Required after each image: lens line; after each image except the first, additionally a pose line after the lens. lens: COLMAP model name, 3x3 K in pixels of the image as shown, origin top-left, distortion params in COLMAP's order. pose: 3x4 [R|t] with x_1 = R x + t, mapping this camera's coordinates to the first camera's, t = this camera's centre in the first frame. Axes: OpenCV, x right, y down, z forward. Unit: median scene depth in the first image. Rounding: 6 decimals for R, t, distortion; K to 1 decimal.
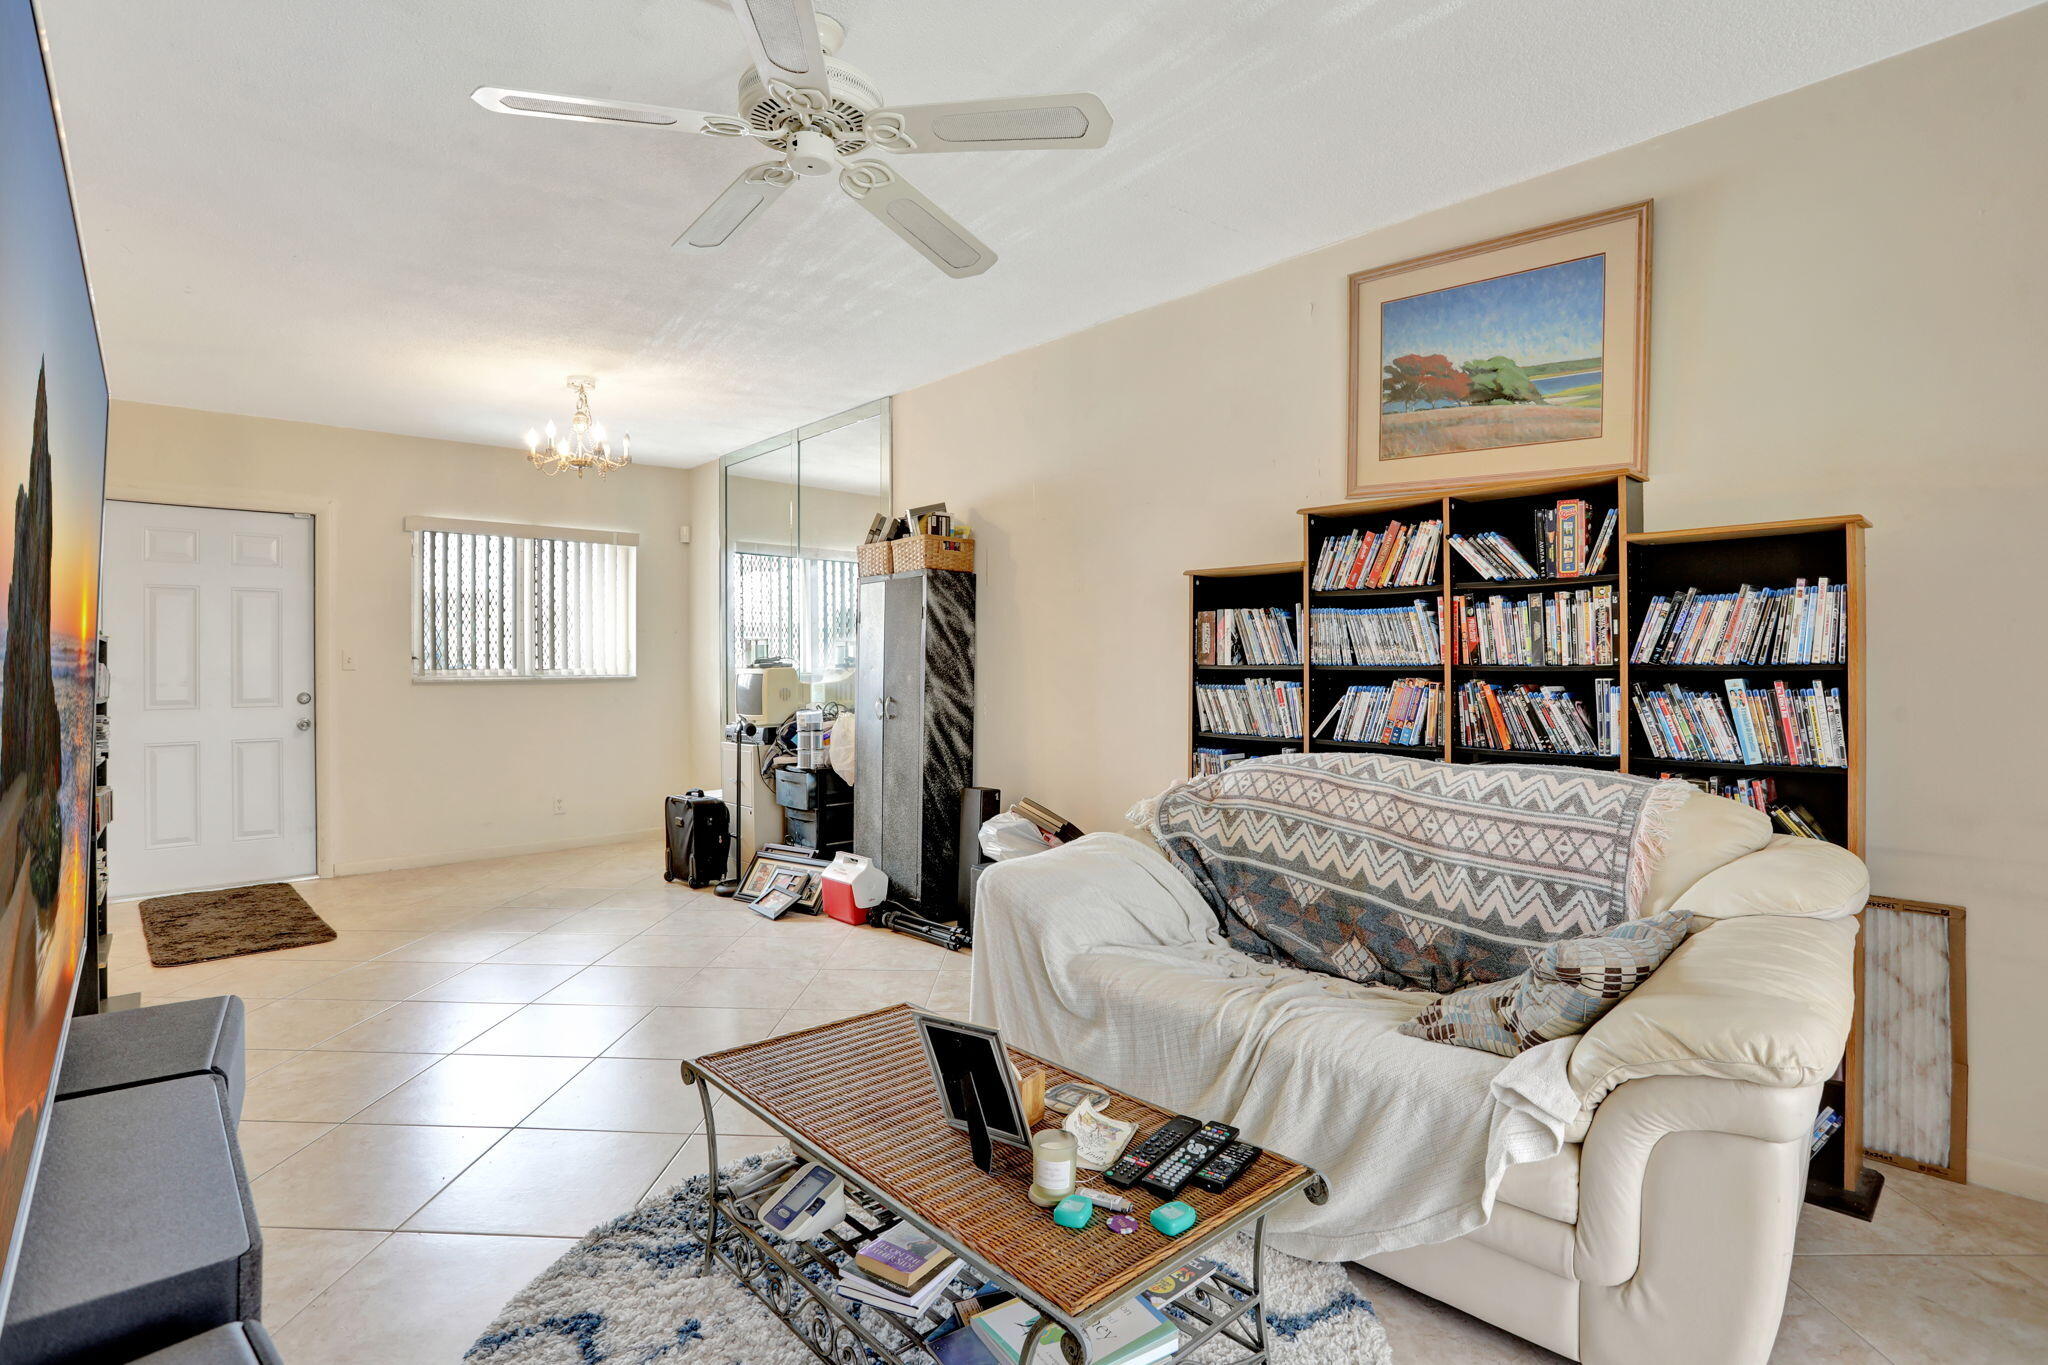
lens RADIAL K [[1007.7, 0, 1018.7], [0, 1007.7, 666.3], [0, 0, 1]] dist [-0.078692, 0.038108]
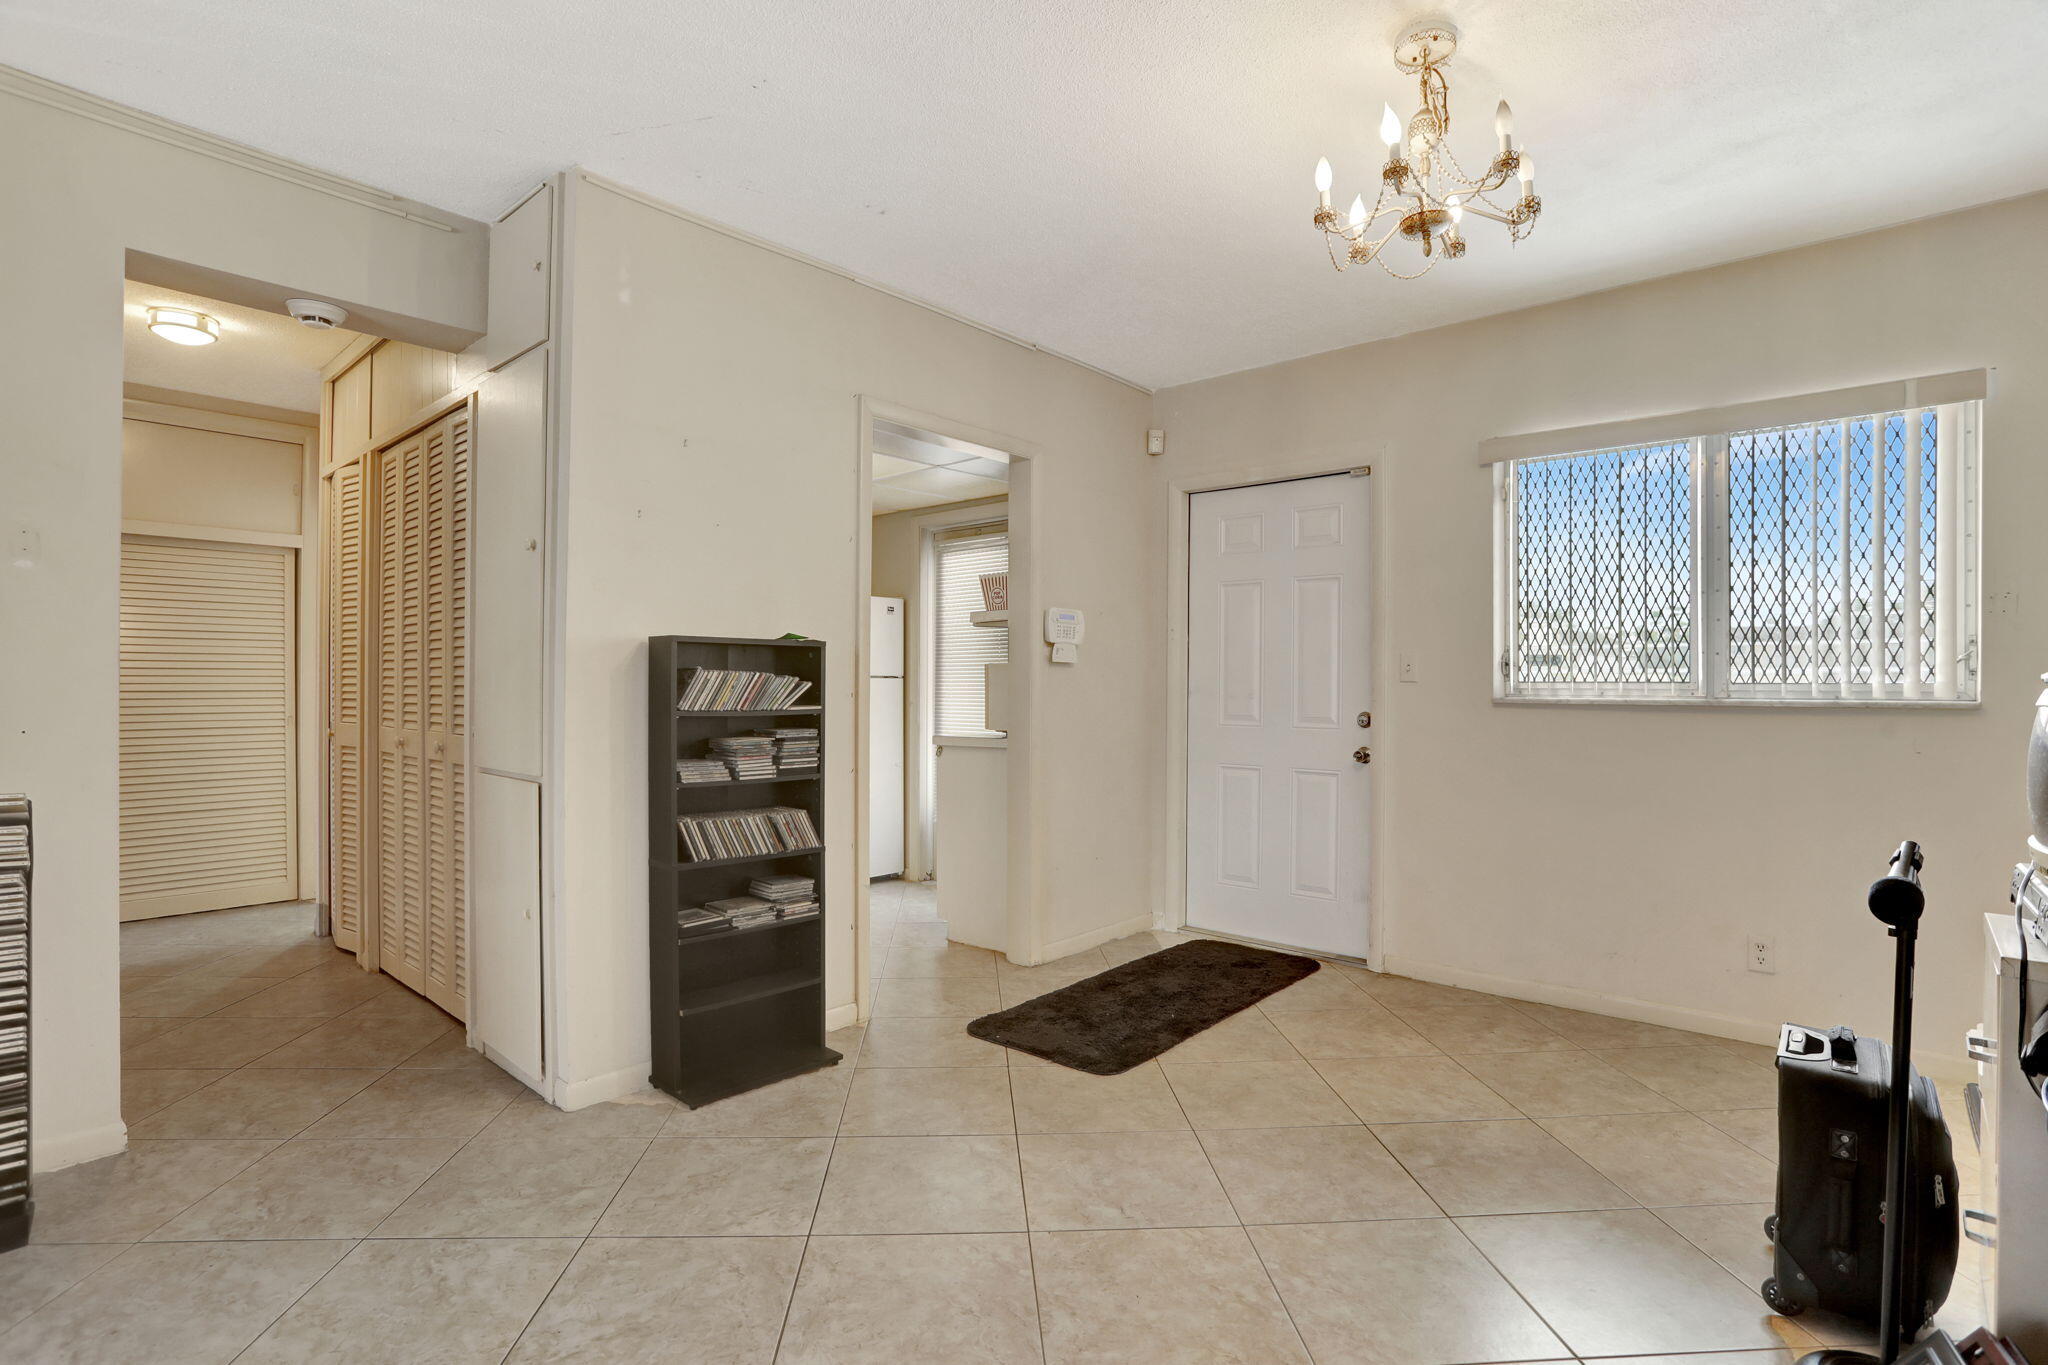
lens RADIAL K [[992.1, 0, 1018.1], [0, 992.1, 687.2], [0, 0, 1]] dist [-0.079936, 0.035834]
pose [[0.099989, 0.012877, -0.994905, -0.024105], [-0.007986, 0.999894, 0.012139, 0.002417], [0.994957, 0.006732, 0.100081, 0.823205]]
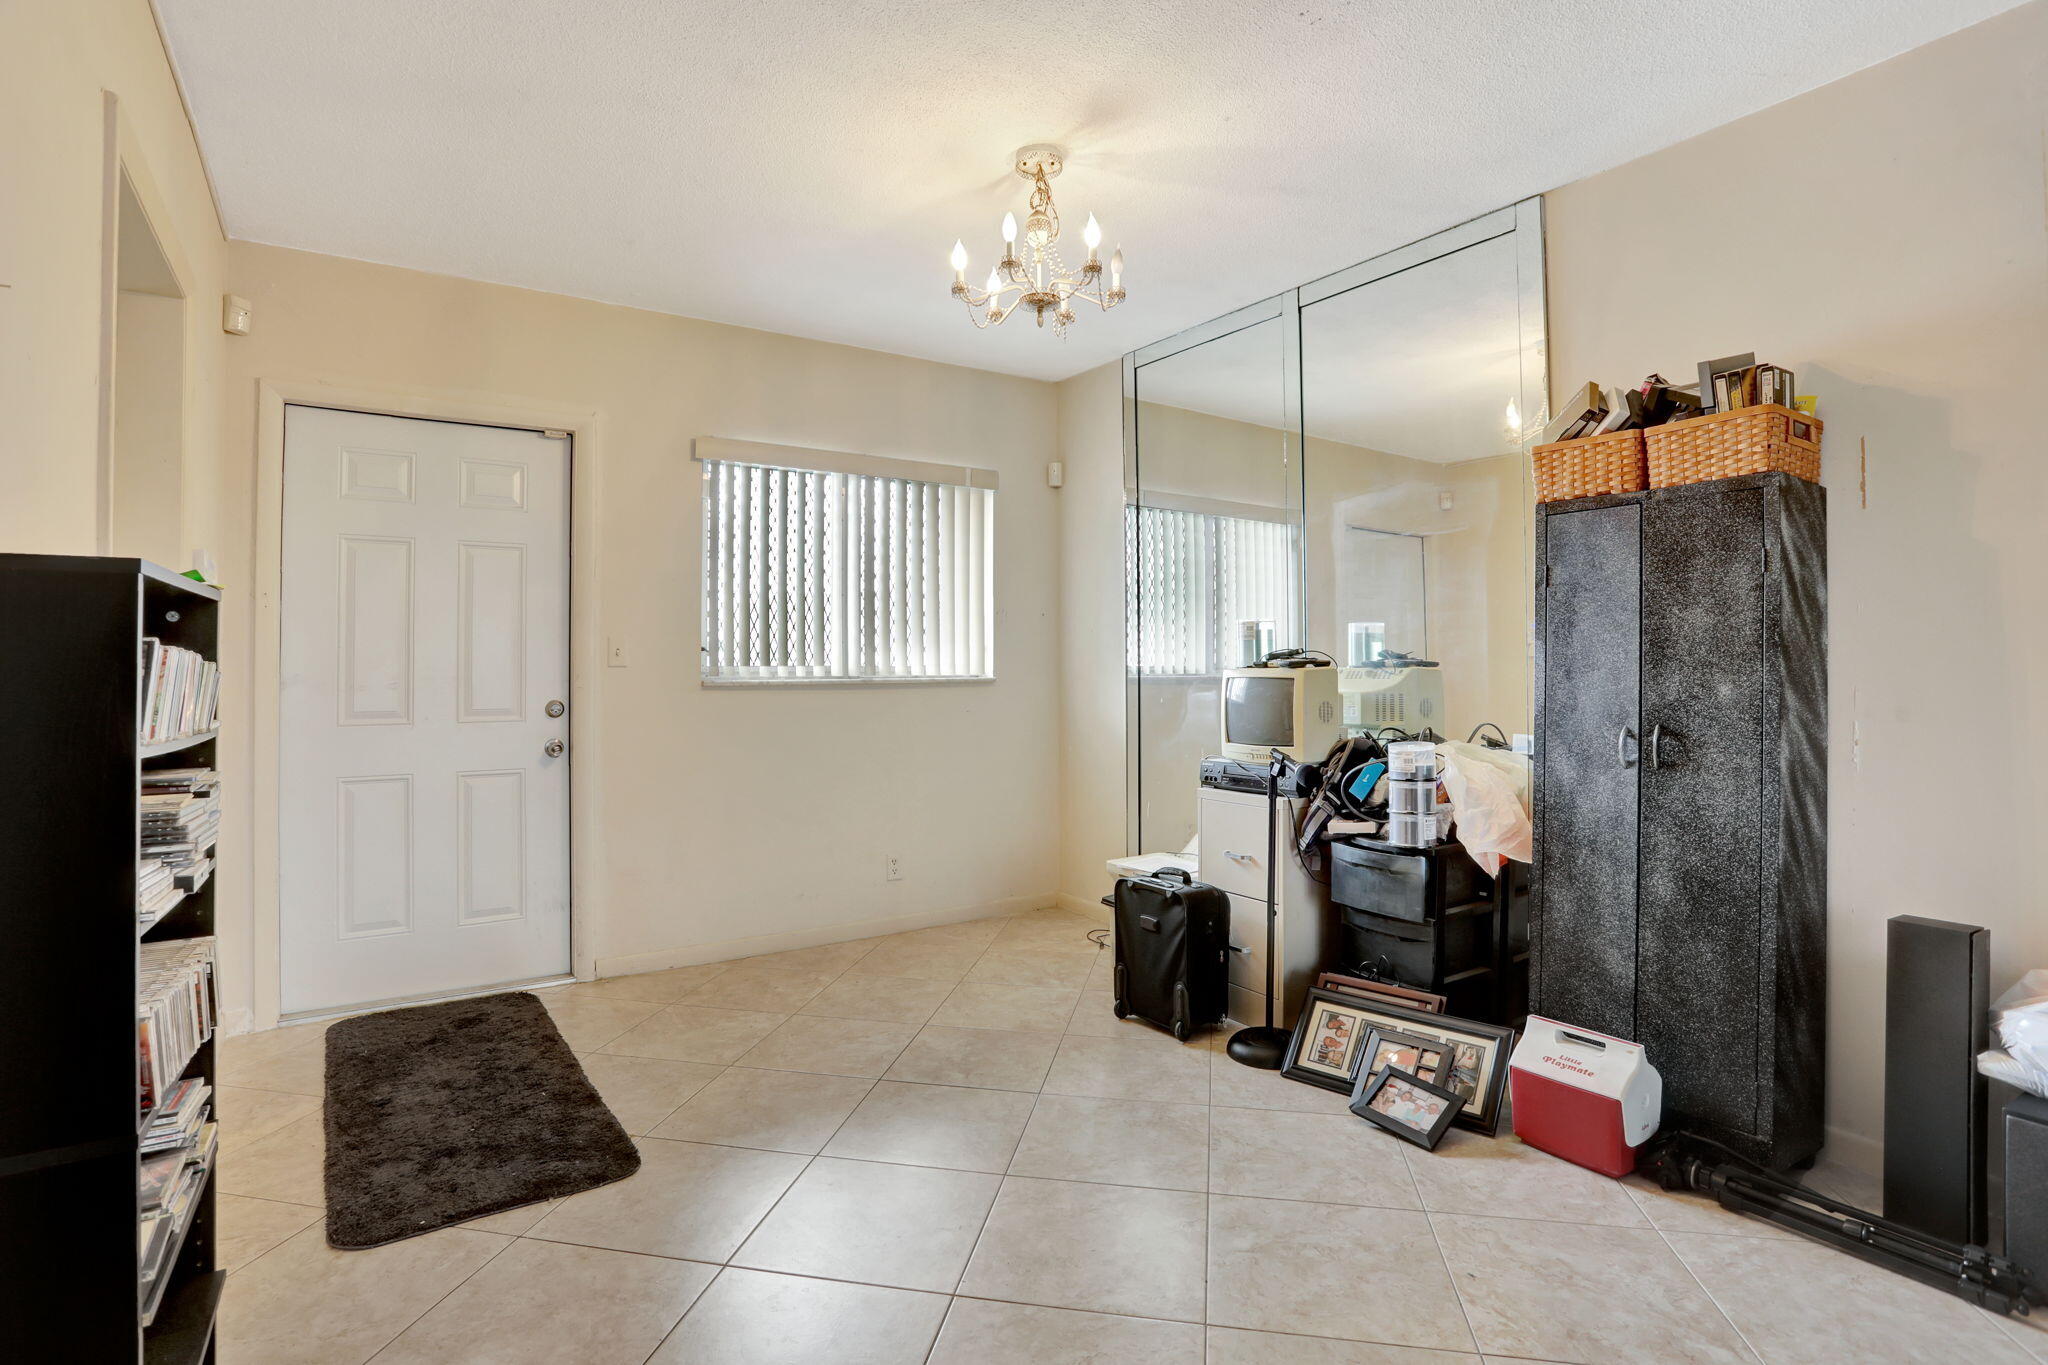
lens RADIAL K [[1007.7, 0, 1018.7], [0, 1007.7, 666.3], [0, 0, 1]] dist [-0.078692, 0.038108]
pose [[0.988250, 0.006923, -0.152687, -0.391114], [-0.006720, 0.999976, 0.001841, 0.000699], [0.152696, -0.000793, 0.988273, 0.469316]]
